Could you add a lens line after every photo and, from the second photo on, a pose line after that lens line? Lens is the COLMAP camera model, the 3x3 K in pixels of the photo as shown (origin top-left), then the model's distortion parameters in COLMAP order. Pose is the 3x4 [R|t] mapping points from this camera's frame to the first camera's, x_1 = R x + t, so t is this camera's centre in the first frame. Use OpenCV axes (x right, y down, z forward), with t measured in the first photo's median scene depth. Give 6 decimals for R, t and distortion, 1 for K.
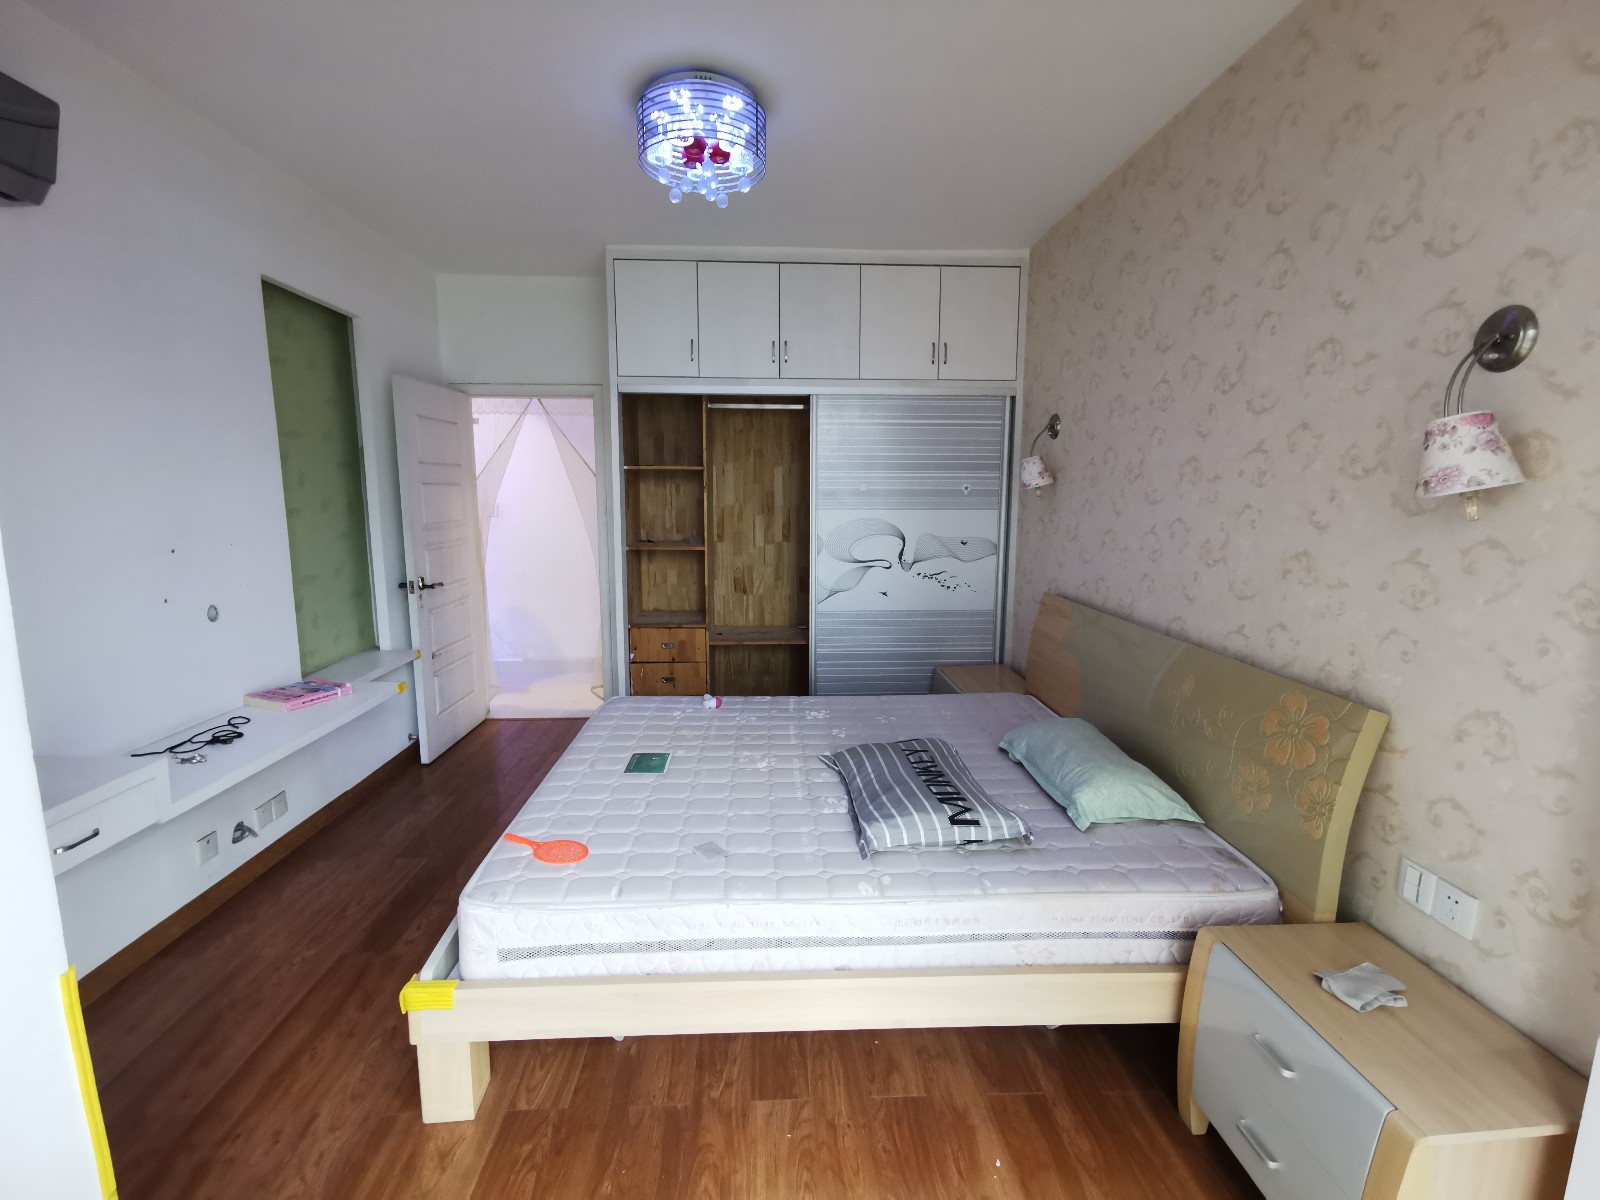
lens RADIAL K [[738.4, 0, 799.6], [0, 738.4, 602.1], [0, 0, 1]] dist [0.000869, -0.000435]
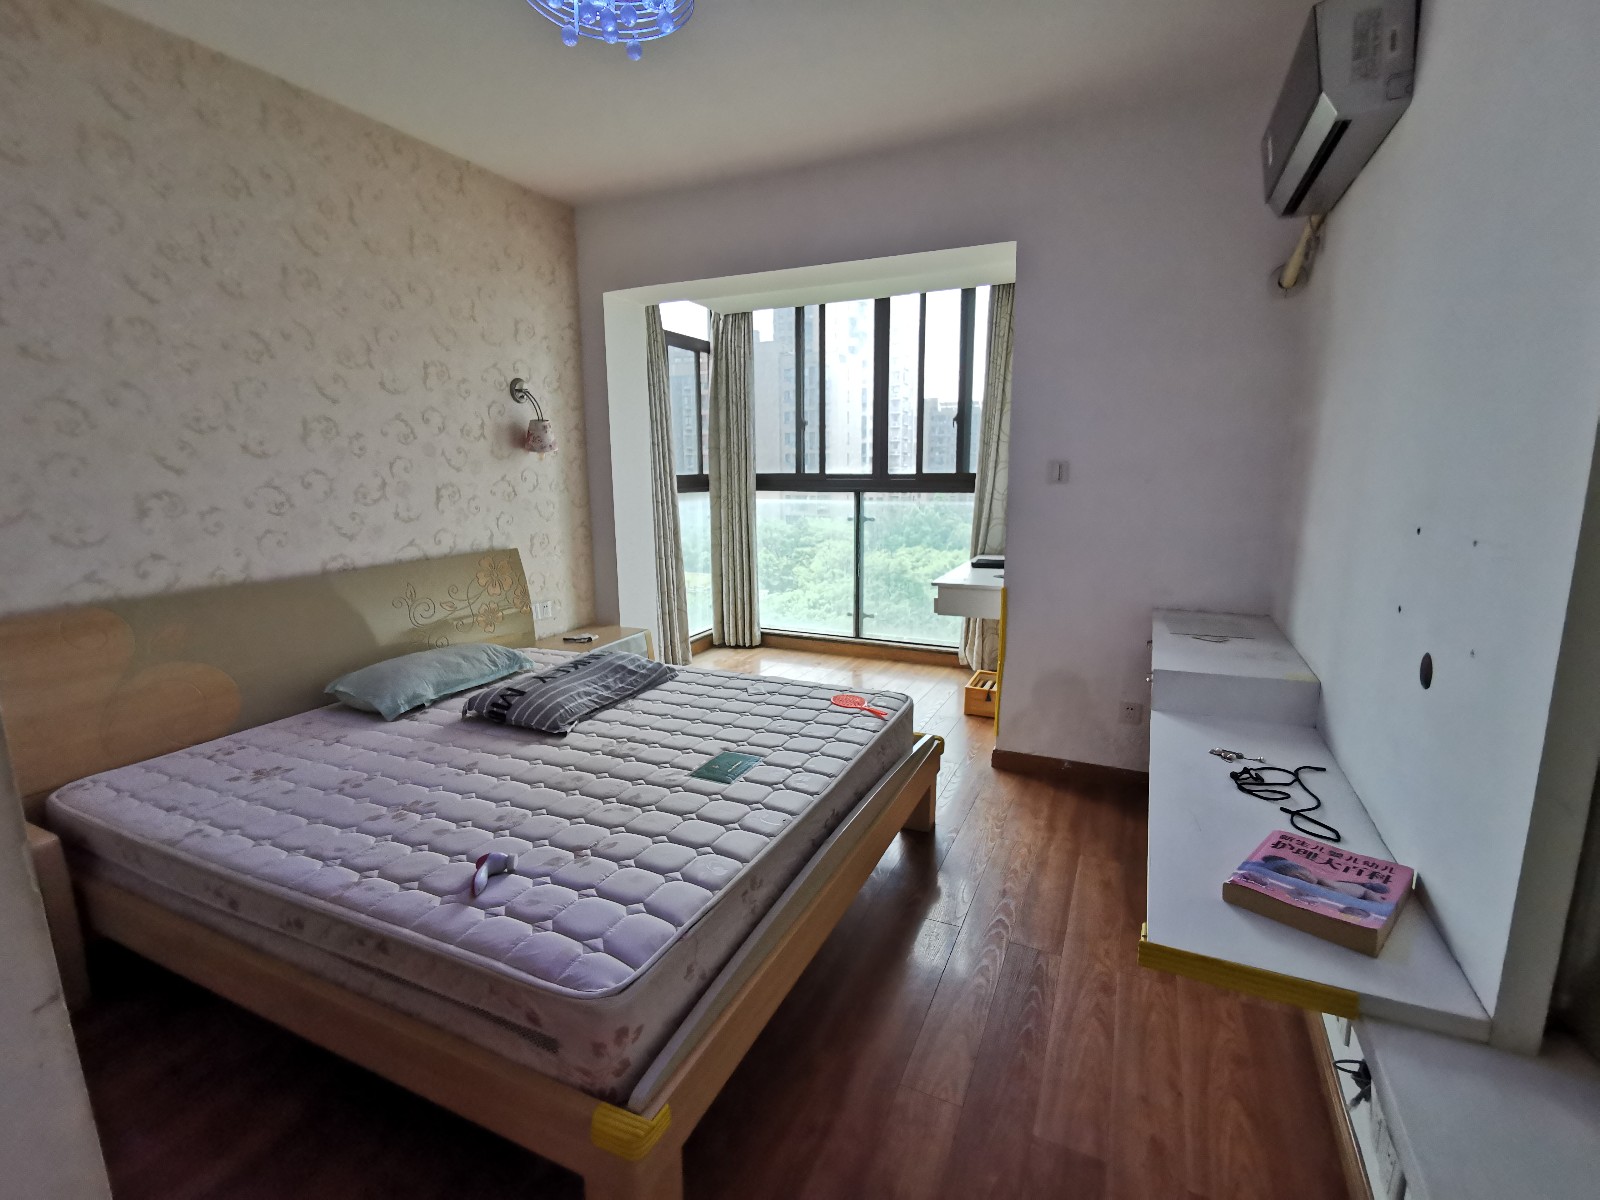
lens RADIAL K [[738.4, 0, 803.0], [0, 738.4, 605.1], [0, 0, 1]] dist [0.000869, -0.000435]
pose [[-0.885999, -0.089369, 0.454993, -0.699976], [0.067591, 0.945878, 0.317407, -0.235367], [-0.458734, 0.311976, -0.832006, 1.734049]]
